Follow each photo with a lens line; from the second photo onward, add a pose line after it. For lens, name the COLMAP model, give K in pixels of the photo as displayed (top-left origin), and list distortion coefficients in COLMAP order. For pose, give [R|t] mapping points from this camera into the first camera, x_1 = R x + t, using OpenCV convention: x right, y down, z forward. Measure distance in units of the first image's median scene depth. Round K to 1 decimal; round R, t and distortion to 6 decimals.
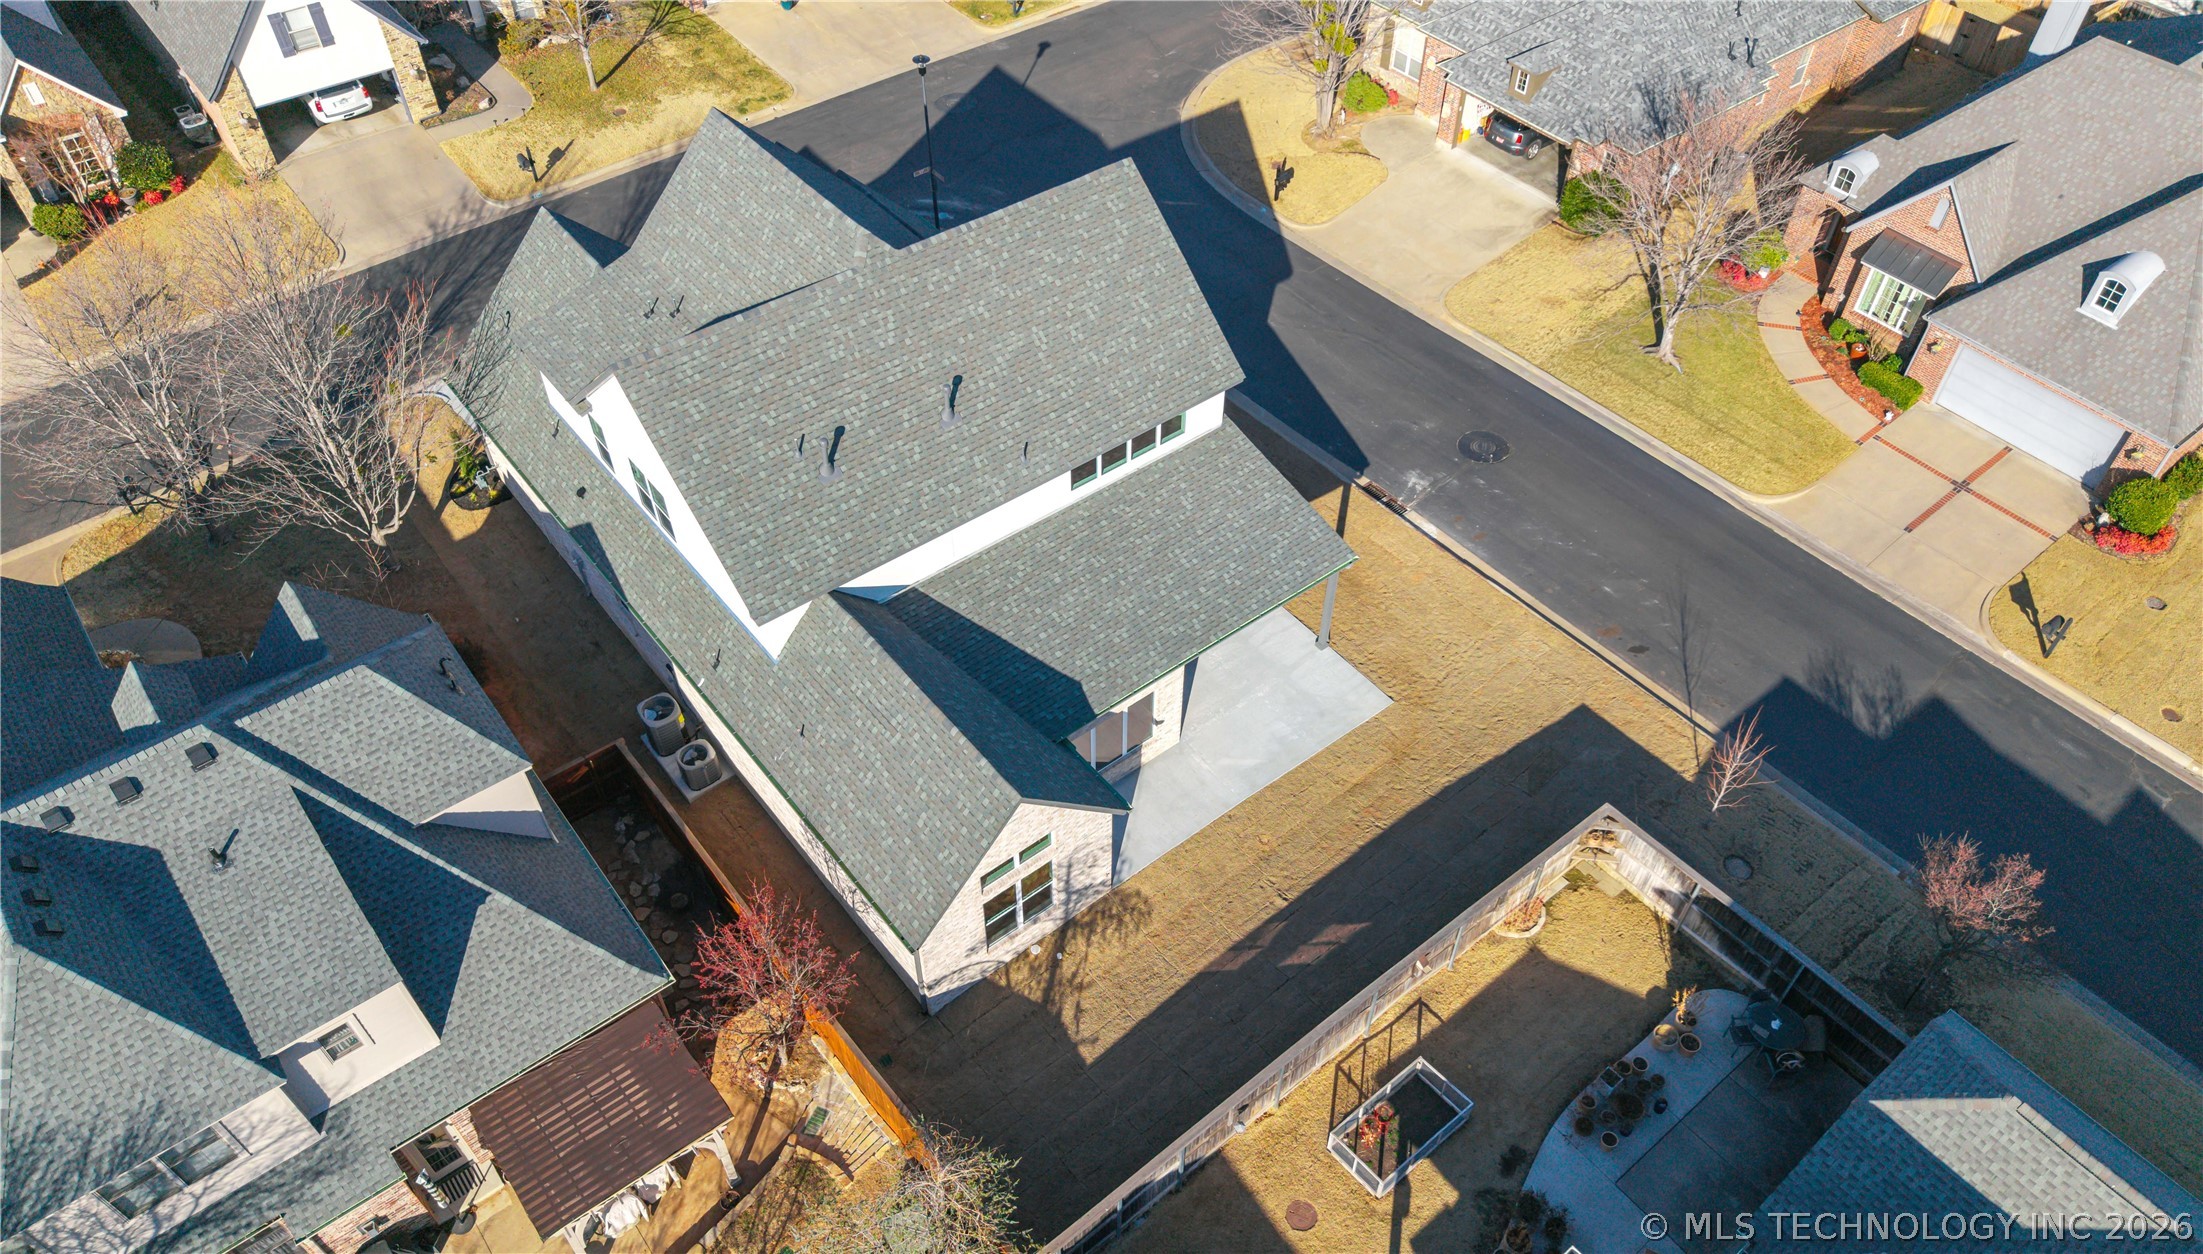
lens RADIAL K [[1473.2, 0, 1101.5], [0, 1473.2, 627.0], [0, 0, 1]] dist [0.003230, 0.001828]
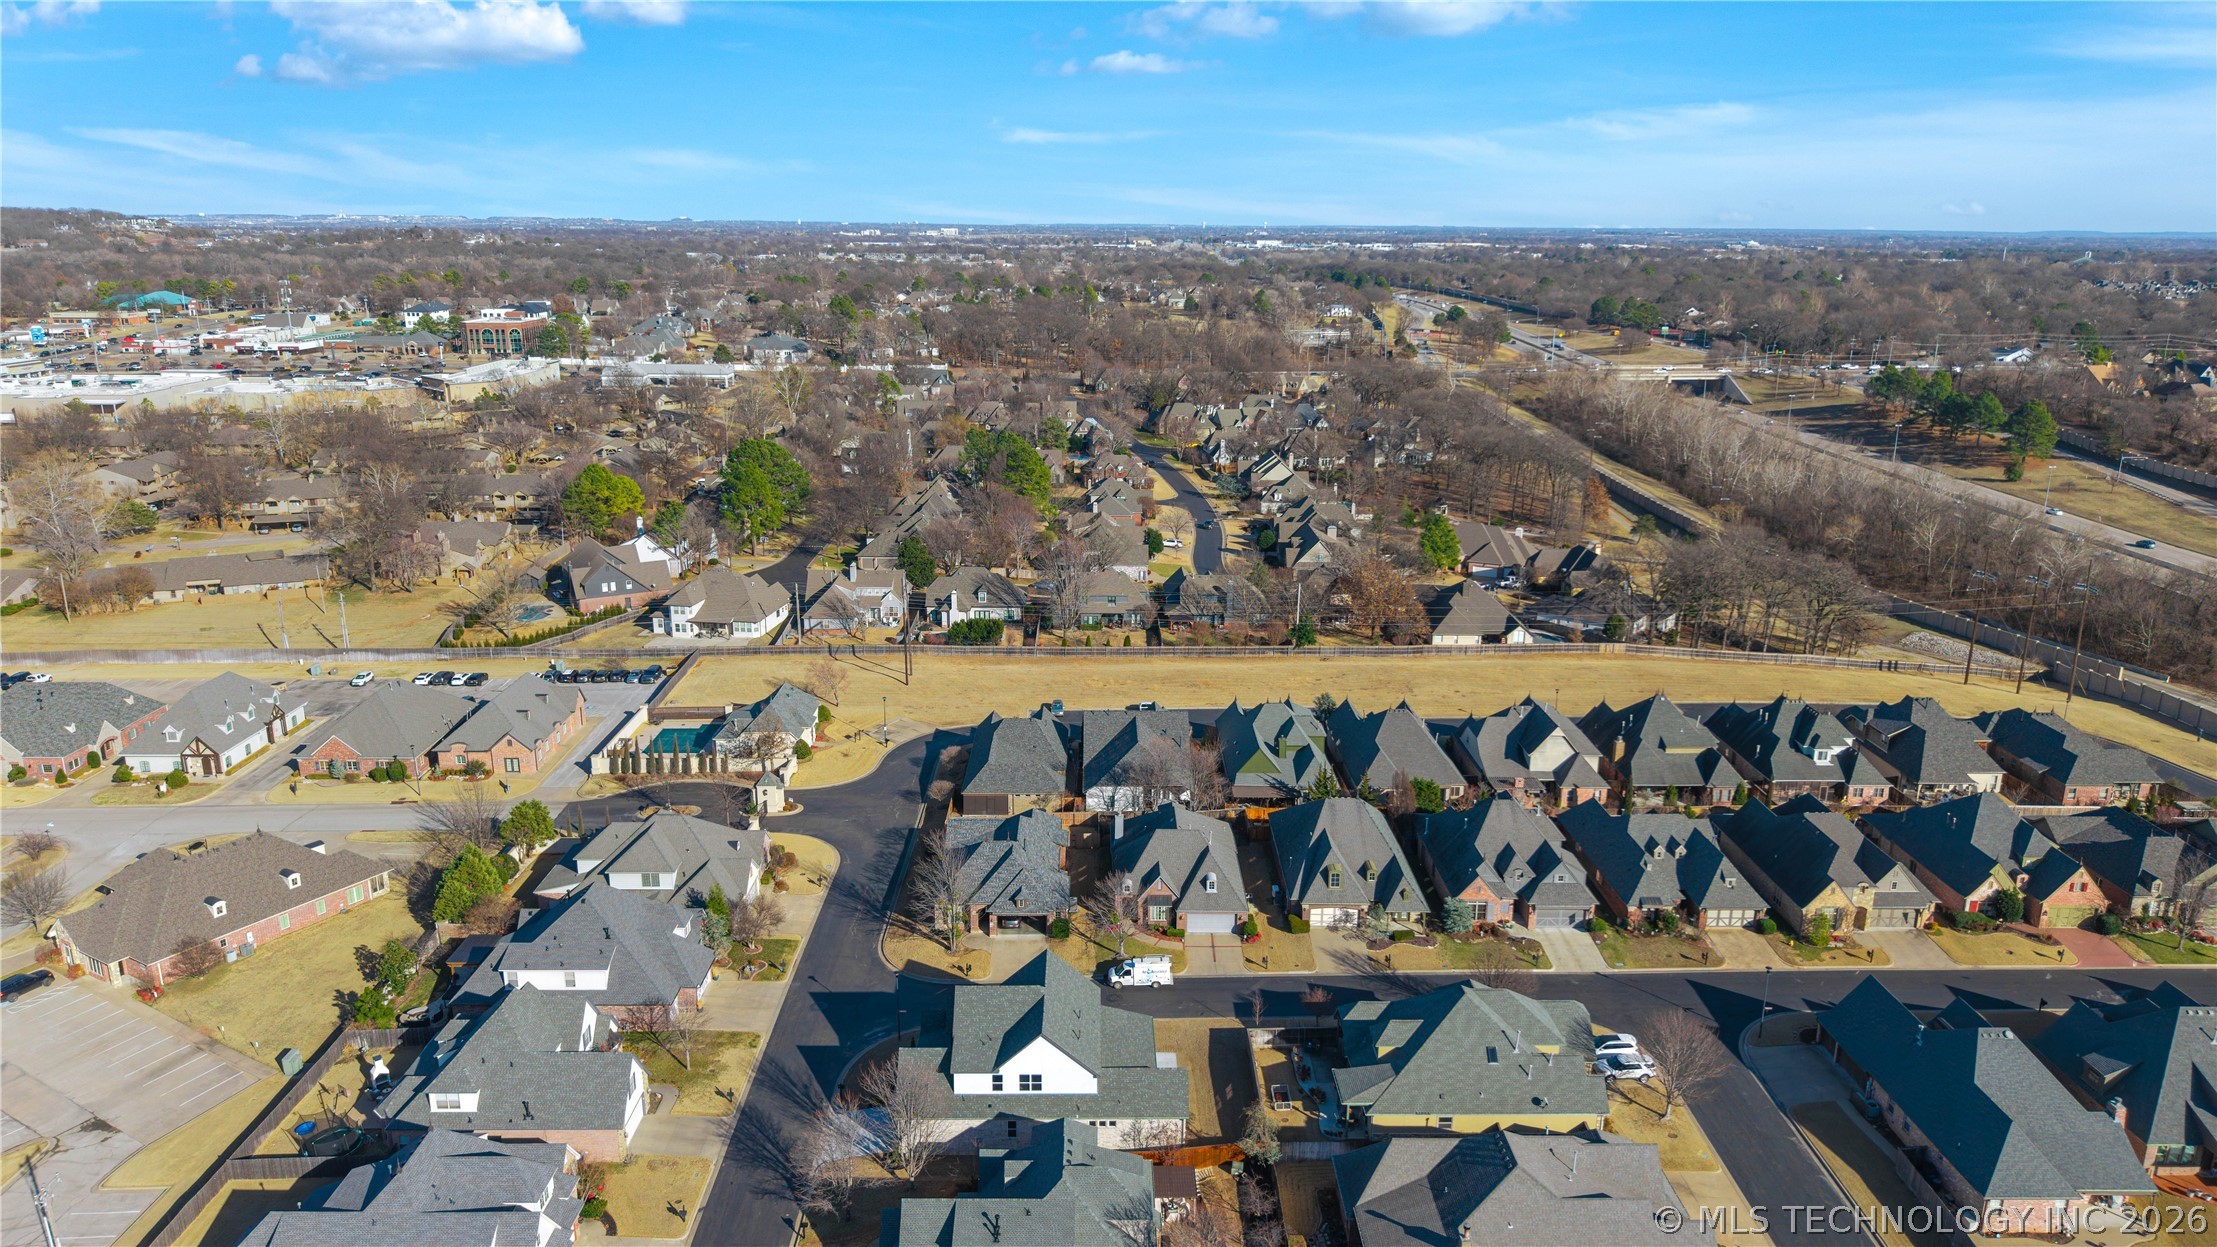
lens RADIAL K [[1546.8, 0, 1108.5], [0, 1546.8, 623.5], [0, 0, 1]] dist [0.082140, -0.139275]
pose [[0.601325, -0.215698, 0.769339, -2.060974], [0.586419, 0.773142, -0.241589, 0.050784], [-0.542698, 0.596428, 0.591399, -1.378637]]
